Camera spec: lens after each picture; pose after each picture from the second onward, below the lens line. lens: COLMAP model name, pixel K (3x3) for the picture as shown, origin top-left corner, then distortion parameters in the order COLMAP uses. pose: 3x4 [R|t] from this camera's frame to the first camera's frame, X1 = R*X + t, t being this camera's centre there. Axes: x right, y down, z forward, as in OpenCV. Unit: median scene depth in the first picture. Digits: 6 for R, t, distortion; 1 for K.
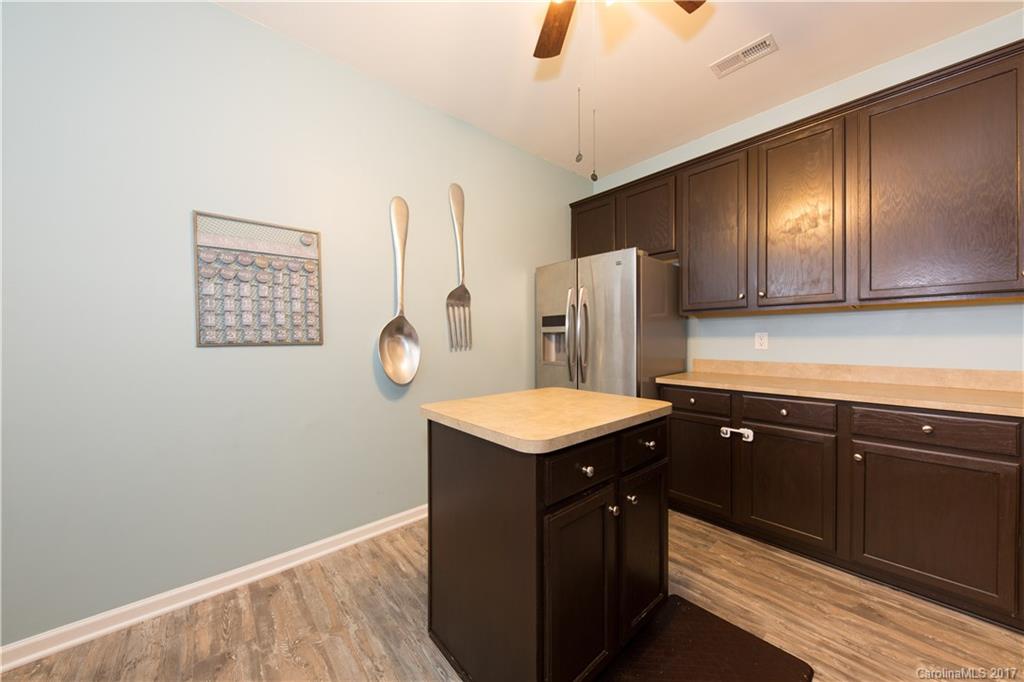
lens RADIAL K [[350.7, 0, 503.6], [0, 350.7, 336.8], [0, 0, 1]] dist [-0.001375, -0.000257]
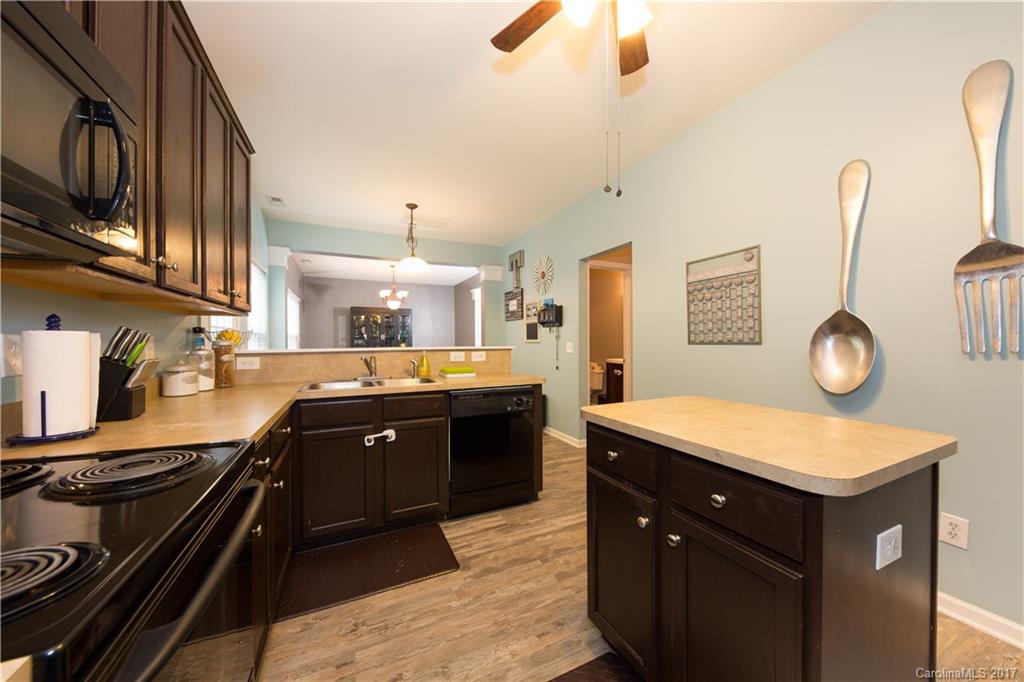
lens RADIAL K [[350.7, 0, 512.1], [0, 350.7, 338.5], [0, 0, 1]] dist [-0.001375, -0.000257]
pose [[-0.284127, -0.002259, -0.958784, 0.890529], [0.011308, 0.999920, -0.005707, 0.001914], [0.958720, -0.012464, -0.284079, 0.623814]]
